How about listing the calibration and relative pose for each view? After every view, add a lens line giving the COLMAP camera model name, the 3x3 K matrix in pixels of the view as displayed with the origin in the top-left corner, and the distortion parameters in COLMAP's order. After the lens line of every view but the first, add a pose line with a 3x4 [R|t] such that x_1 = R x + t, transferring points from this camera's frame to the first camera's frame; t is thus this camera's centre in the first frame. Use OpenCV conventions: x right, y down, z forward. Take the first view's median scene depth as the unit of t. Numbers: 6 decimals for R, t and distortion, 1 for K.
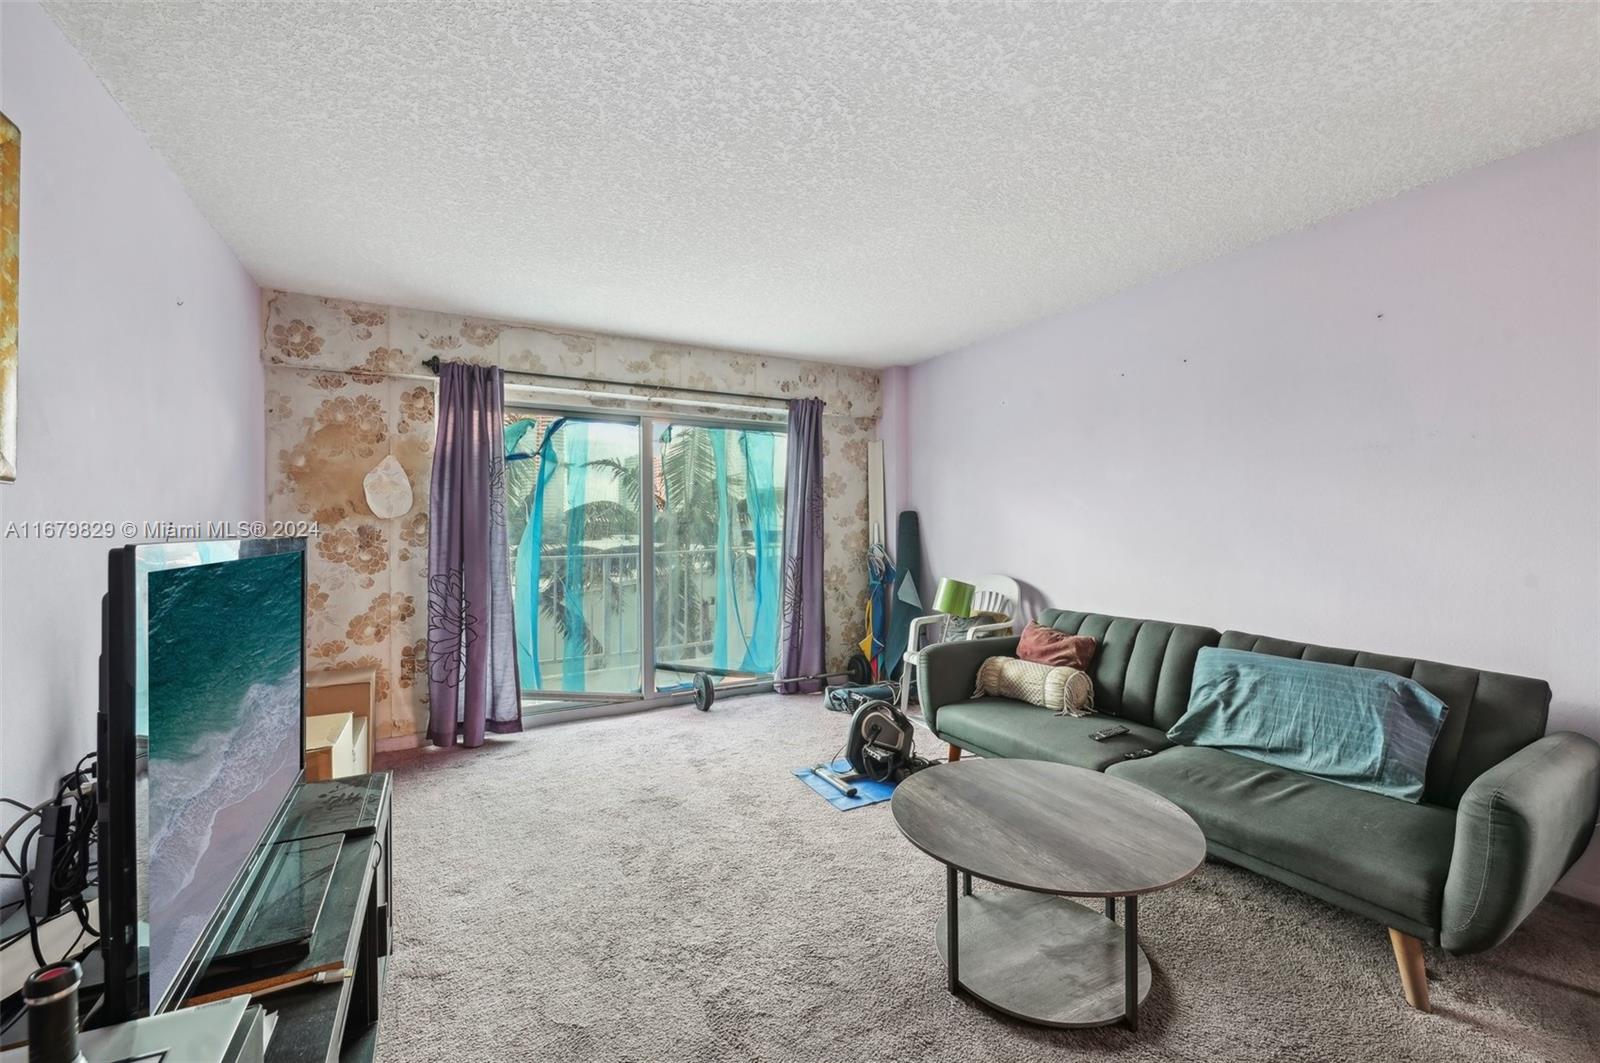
lens RADIAL K [[649.7, 0, 815.1], [0, 649.7, 529.4], [0, 0, 1]] dist [-0.006666, -0.000709]
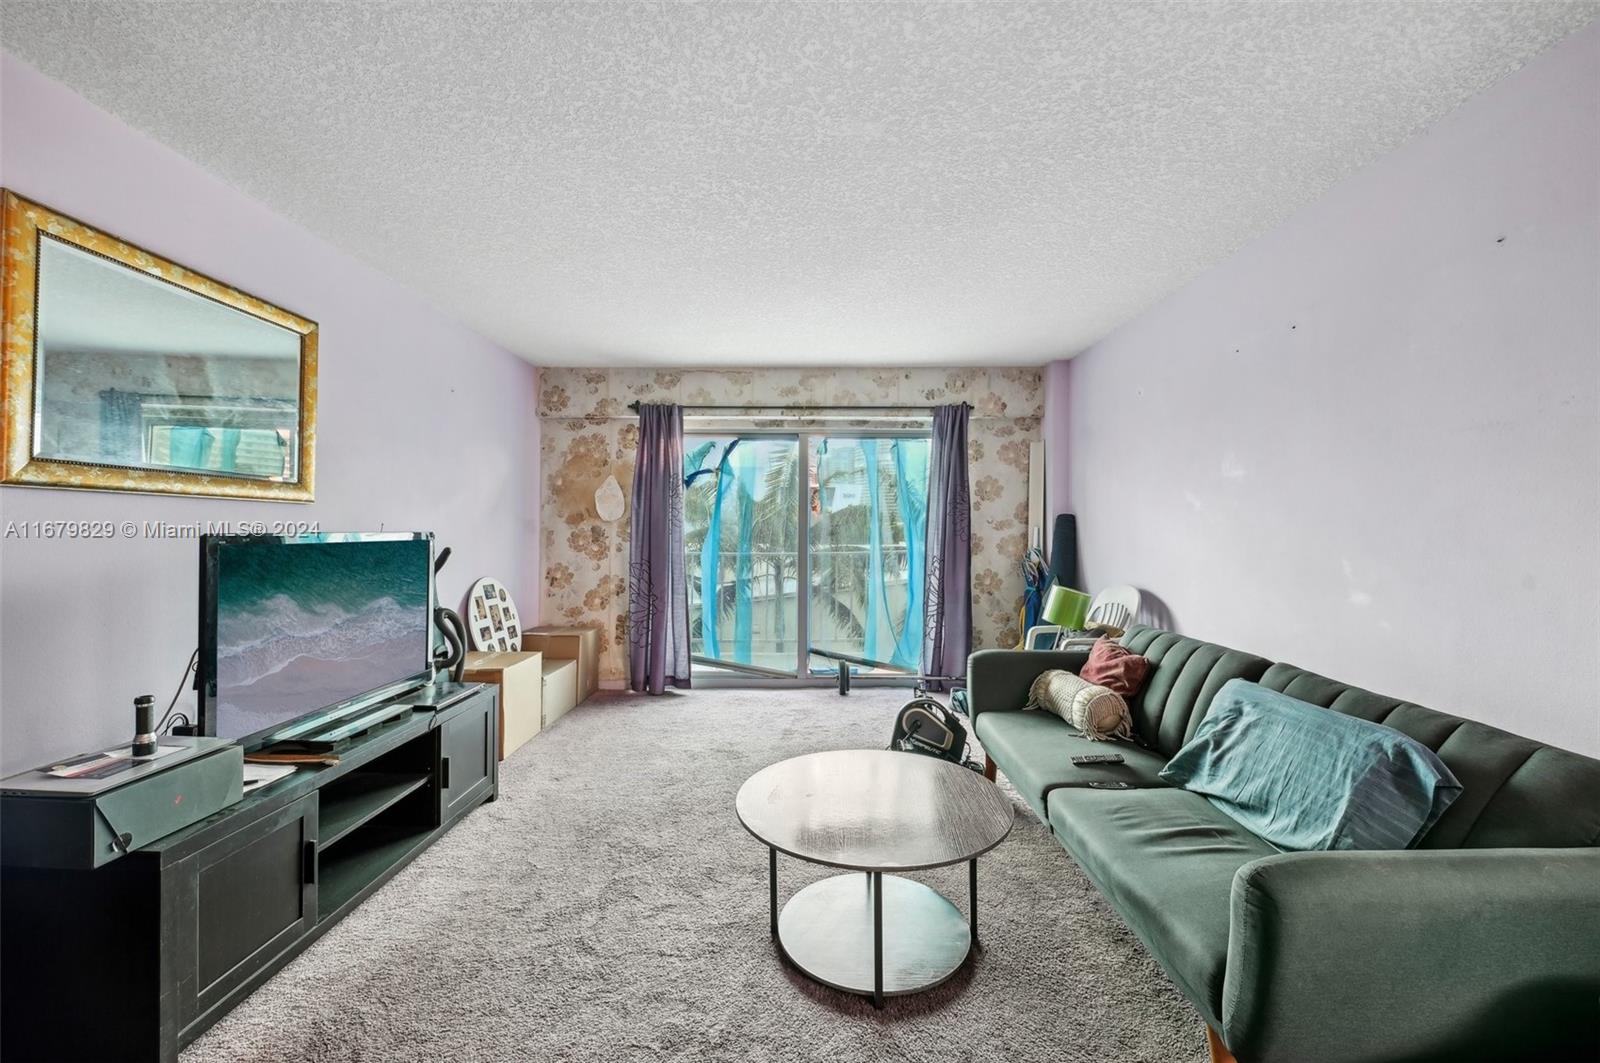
lens RADIAL K [[649.7, 0, 812.0], [0, 649.7, 526.1], [0, 0, 1]] dist [-0.006666, -0.000709]
pose [[0.870367, 0.005836, -0.492368, 0.397071], [-0.009901, 0.999935, -0.005649, -0.002521], [0.492303, 0.009791, 0.870369, 0.007362]]
